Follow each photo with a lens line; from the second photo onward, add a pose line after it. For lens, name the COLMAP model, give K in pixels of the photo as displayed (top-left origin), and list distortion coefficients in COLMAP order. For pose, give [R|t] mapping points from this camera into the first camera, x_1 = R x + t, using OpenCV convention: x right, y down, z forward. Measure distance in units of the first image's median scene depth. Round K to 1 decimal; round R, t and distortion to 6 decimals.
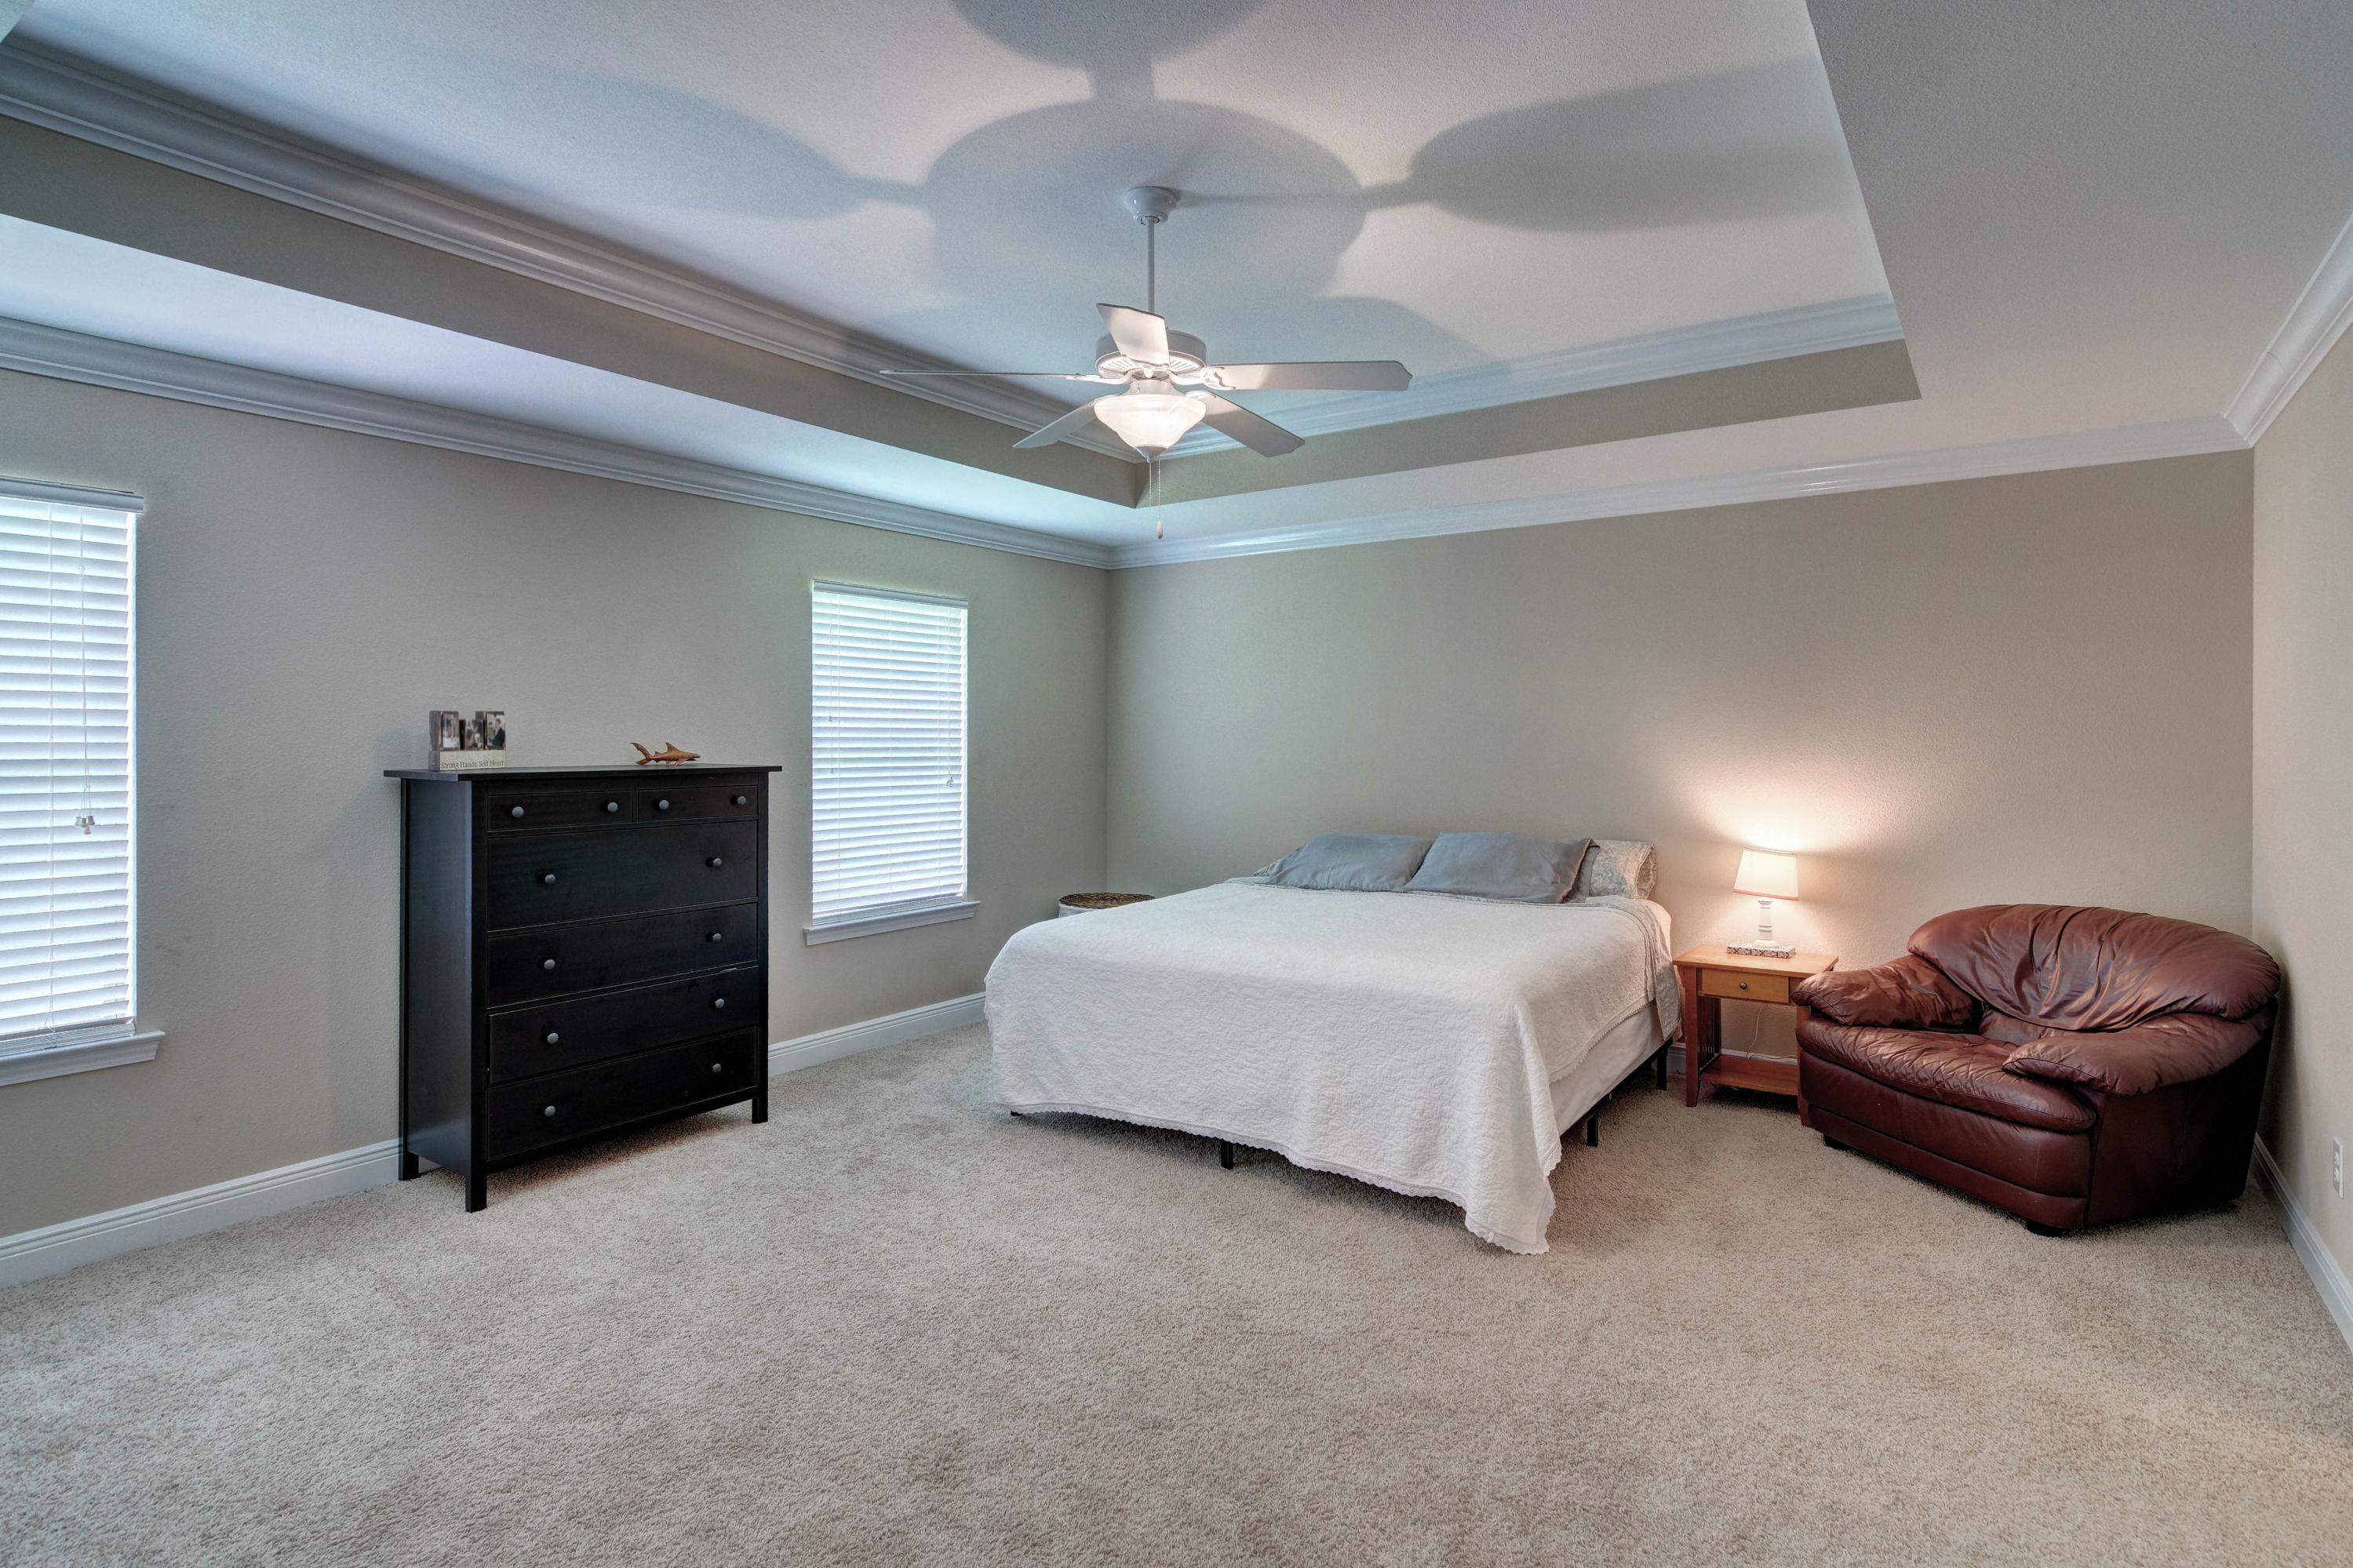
lens RADIAL K [[1179.4, 0, 1206.4], [0, 1179.4, 743.1], [0, 0, 1]] dist [0.001546, -0.000303]
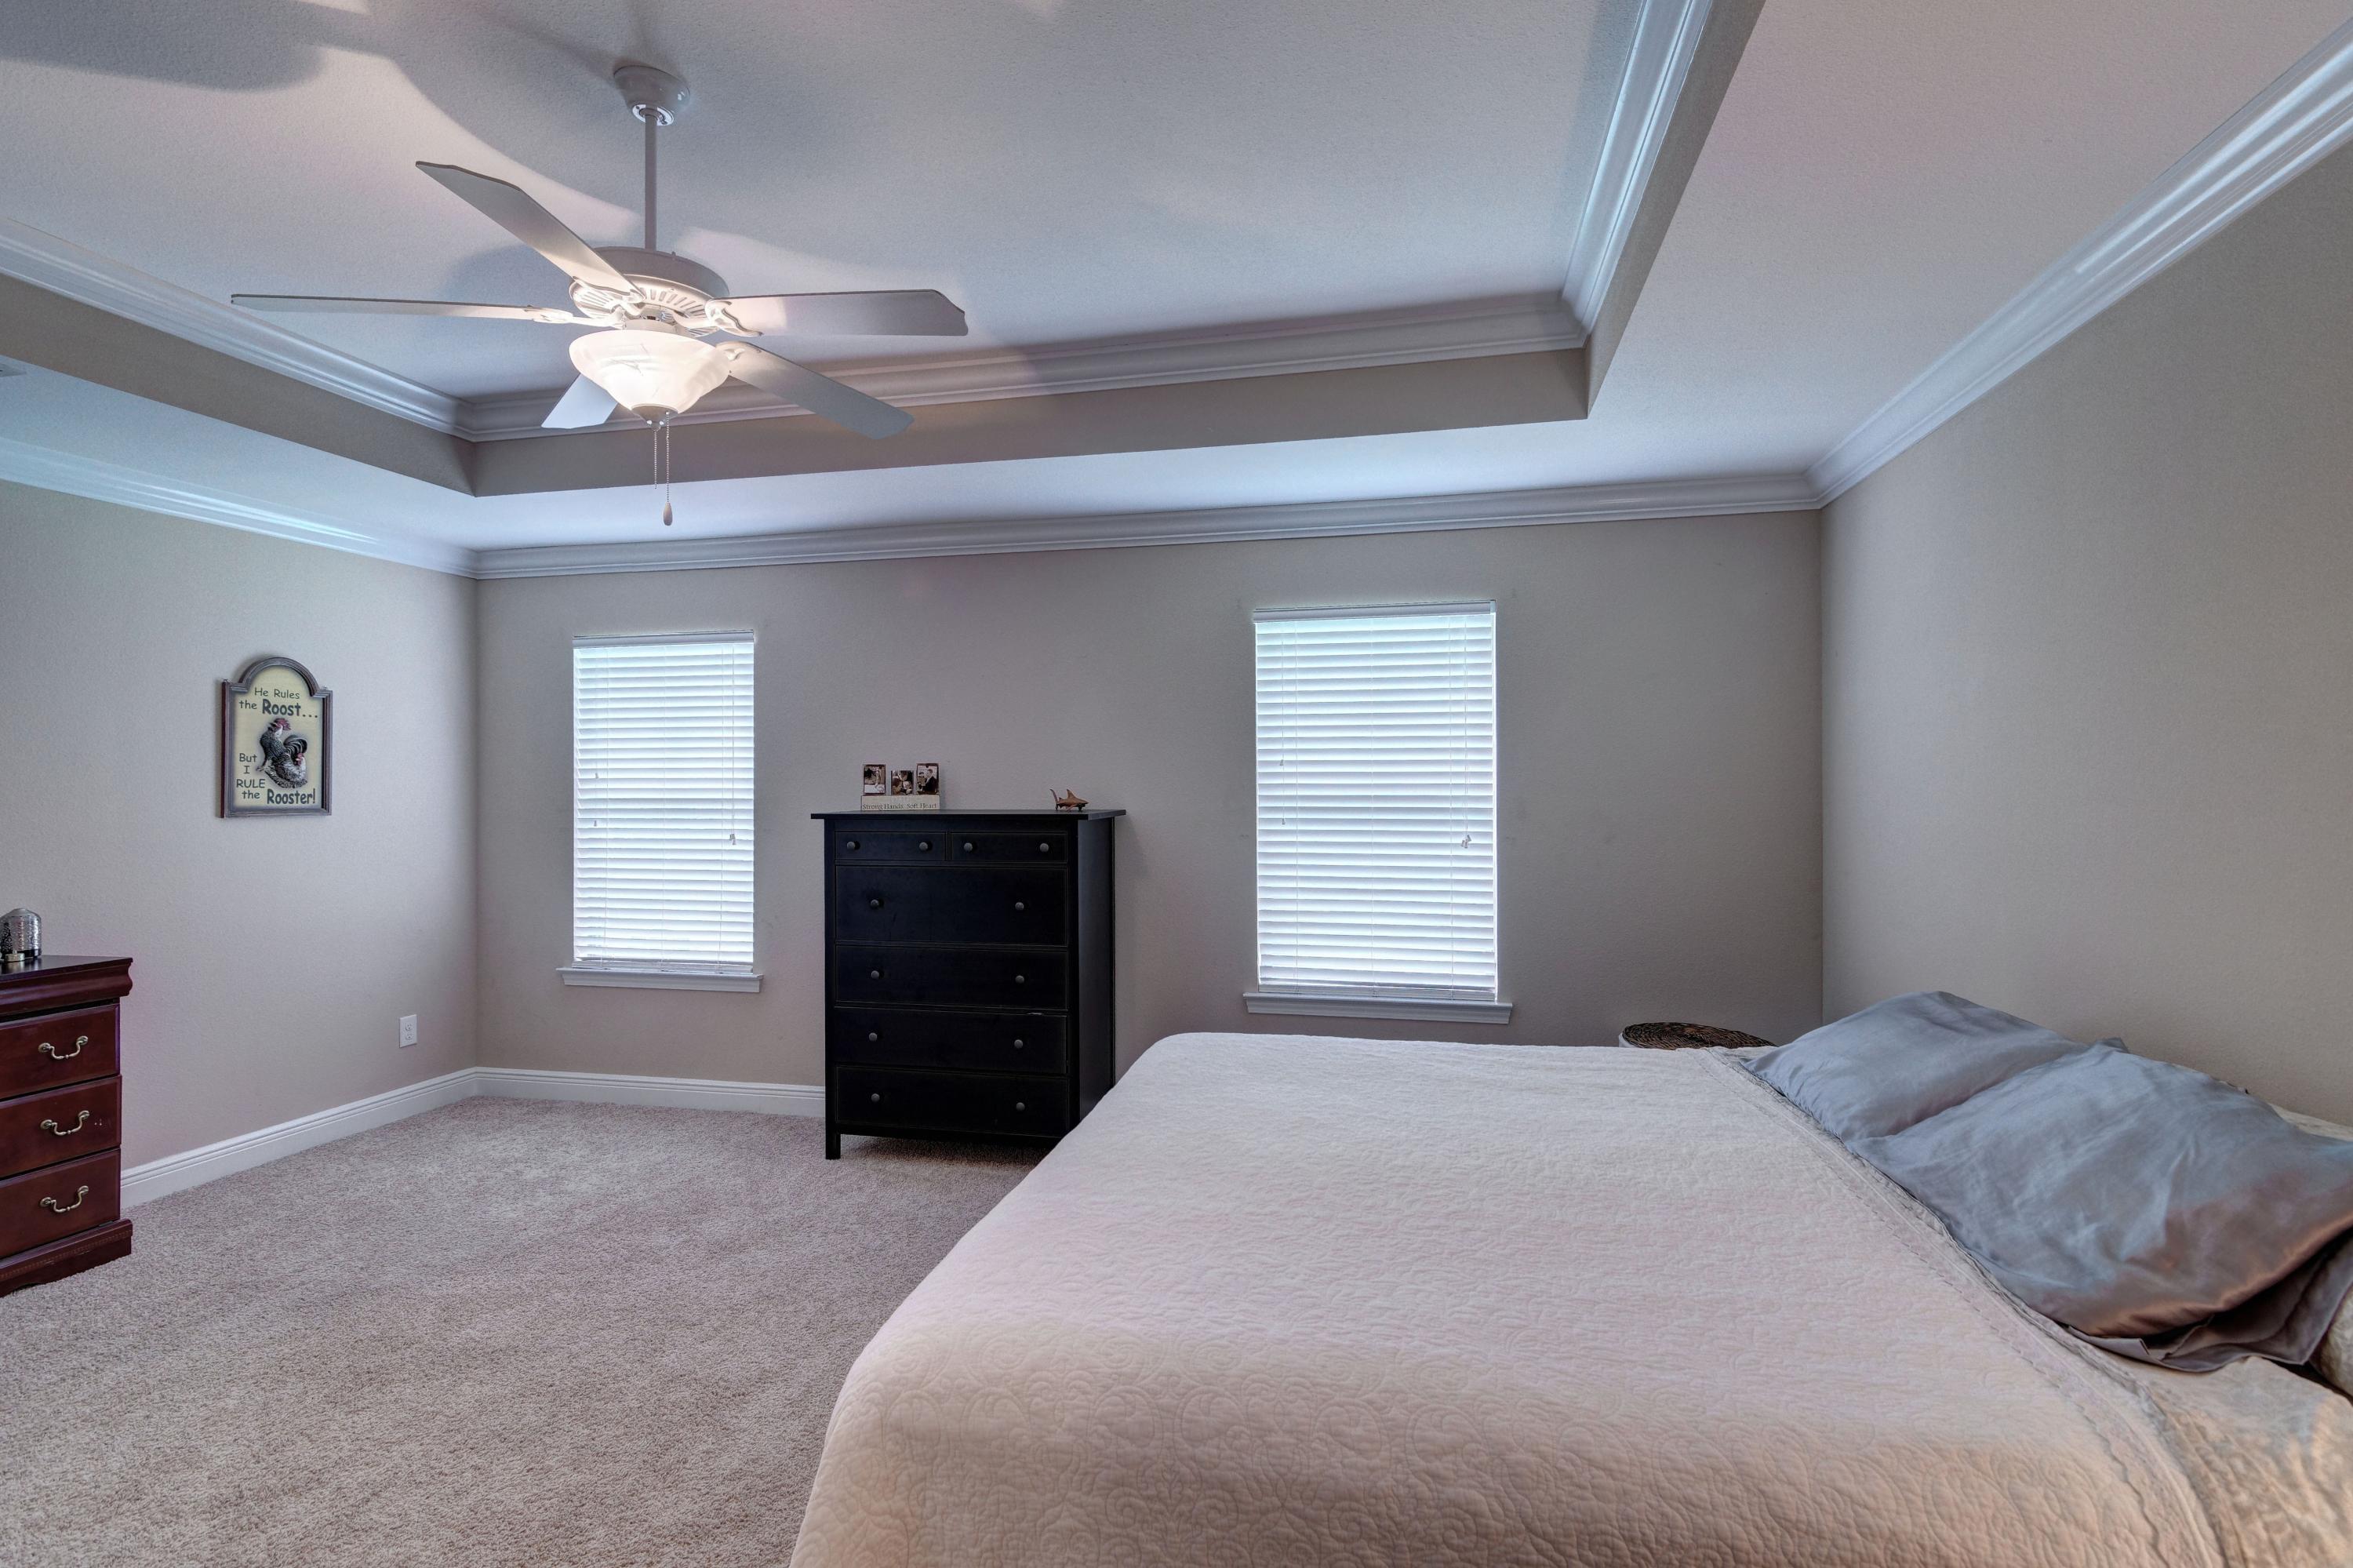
lens RADIAL K [[1130.7, 0, 1178.5], [0, 1130.7, 778.0], [0, 0, 1]] dist [0.003023, -0.000205]
pose [[0.370487, -0.002344, -0.928835, 0.576424], [-0.001709, 0.999993, -0.003205, -0.008341], [0.928836, 0.002775, 0.370481, 0.793827]]
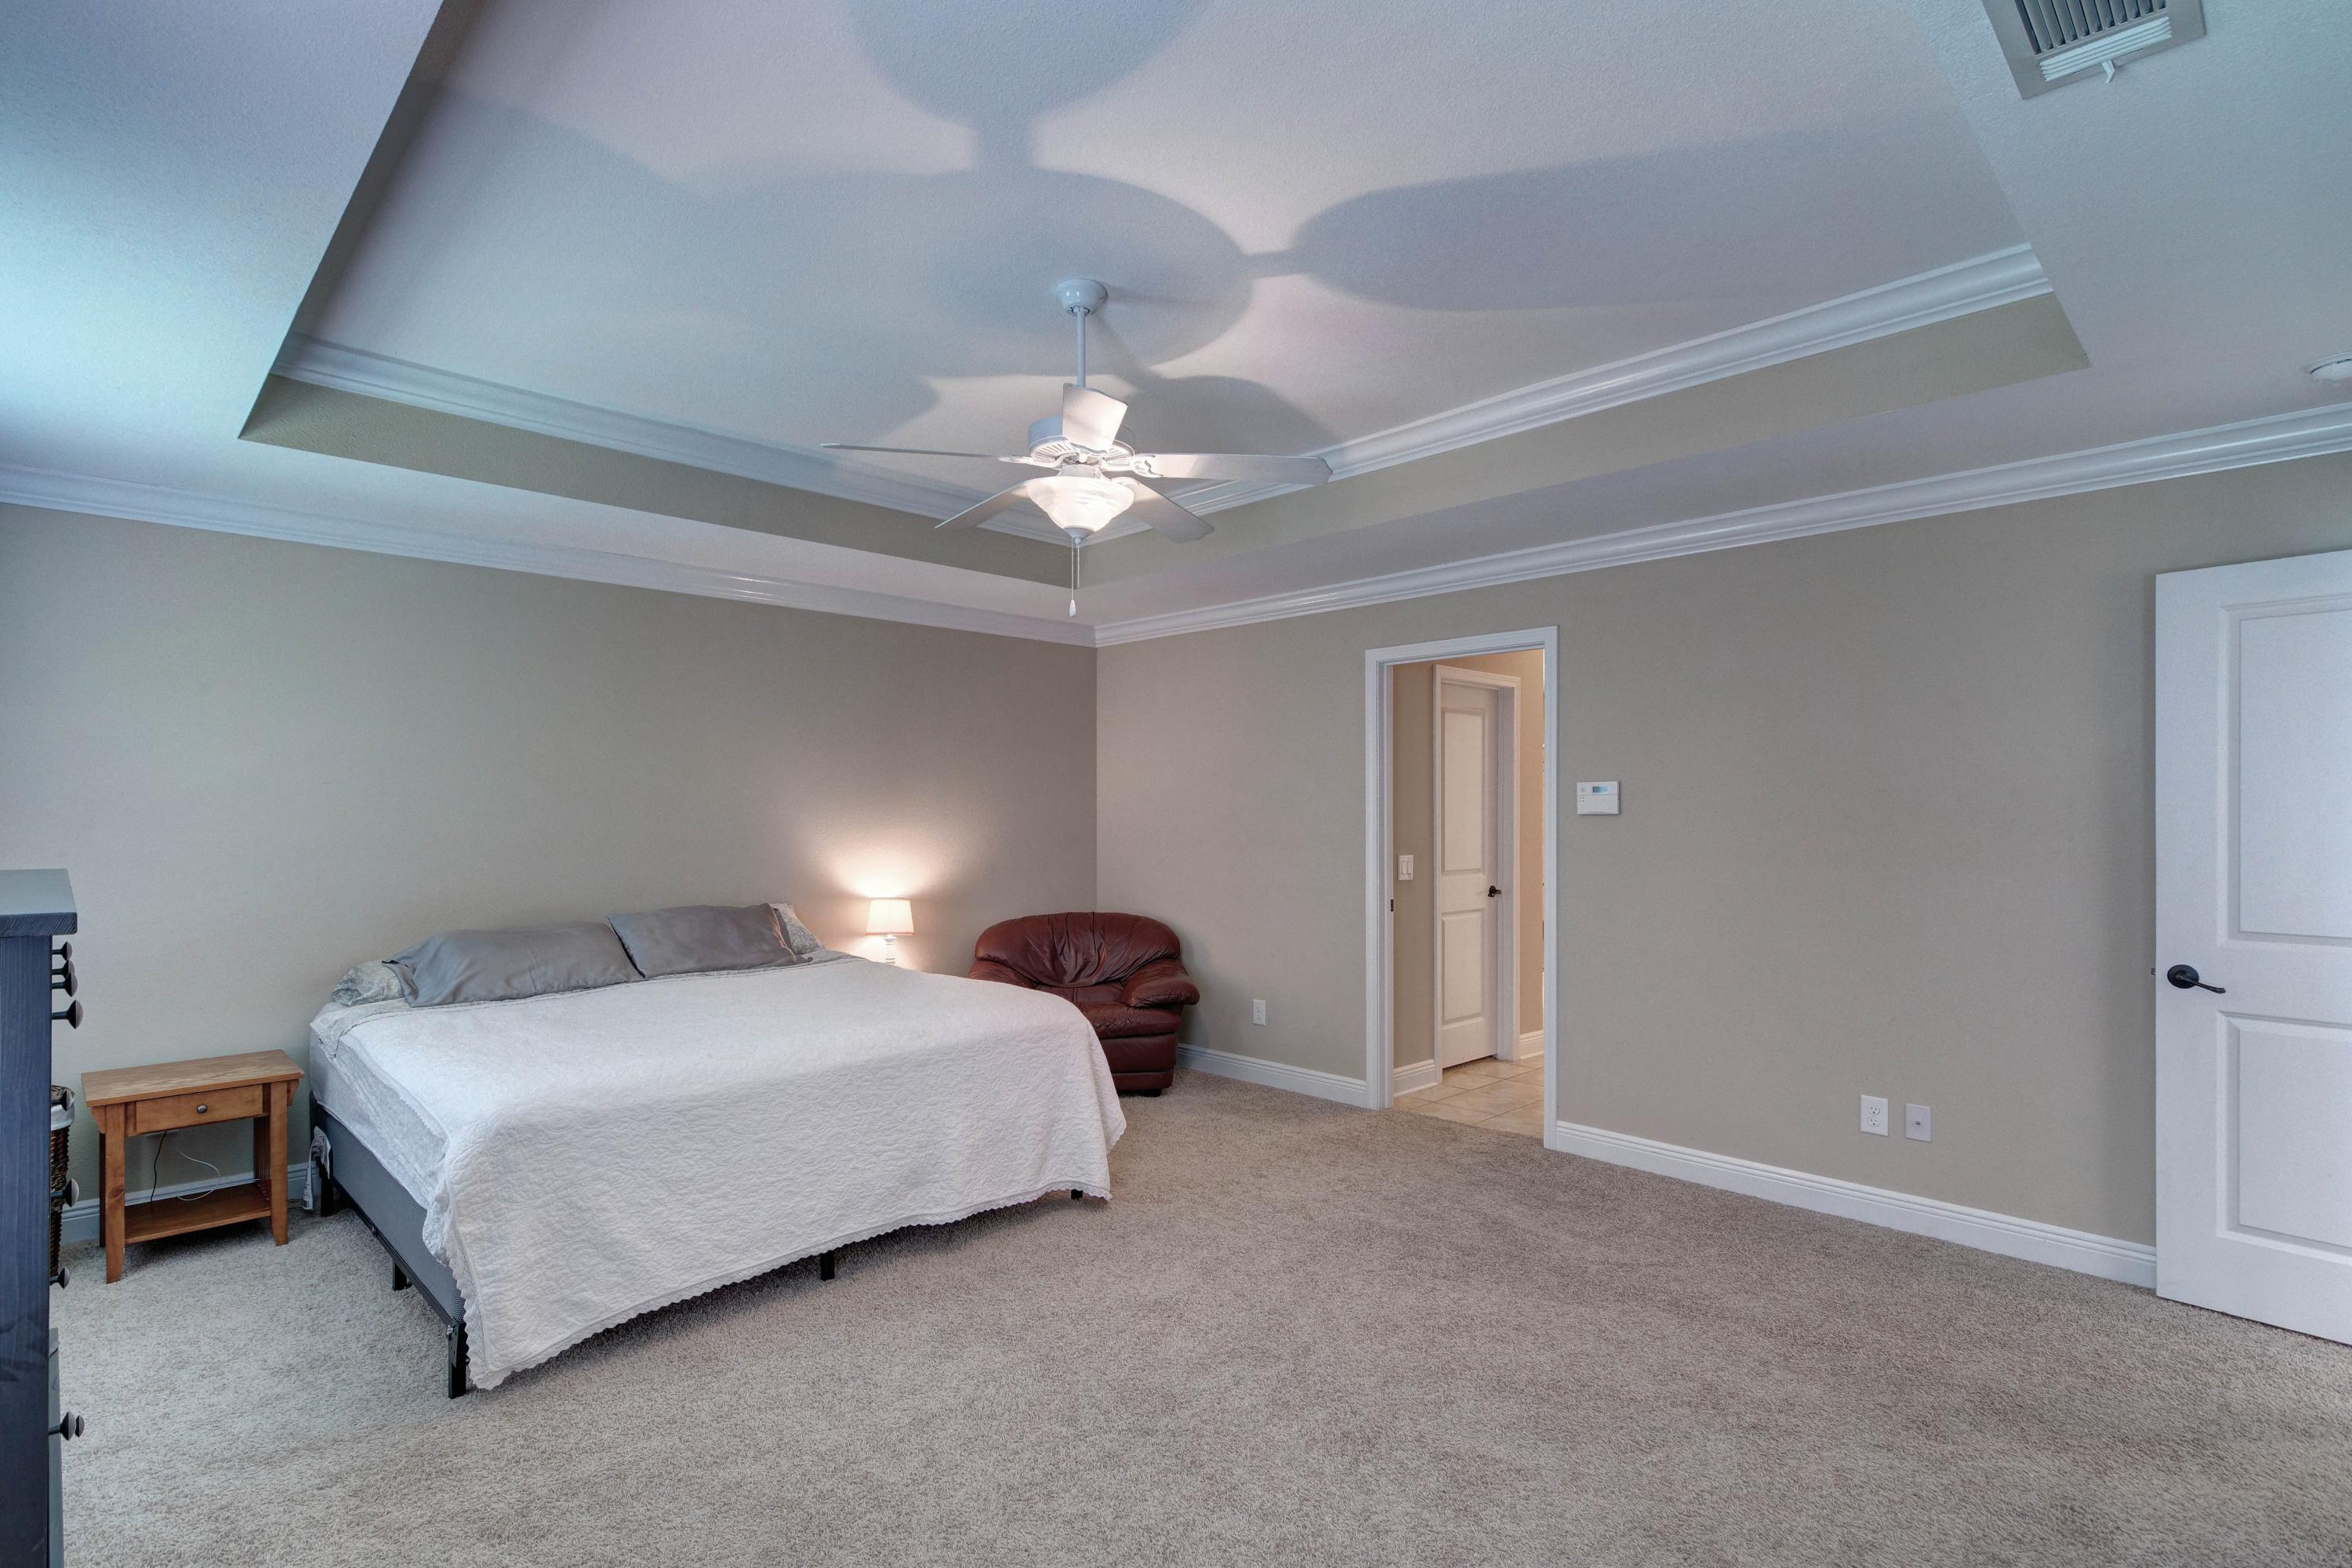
lens RADIAL K [[1136.6, 0, 1177.2], [0, 1136.6, 812.9], [0, 0, 1]] dist [0.001194, -0.000142]
pose [[0.187036, -0.002502, 0.982350, -0.776998], [0.004498, 0.999988, 0.001690, -0.001190], [-0.982343, 0.004103, 0.187045, 0.555612]]
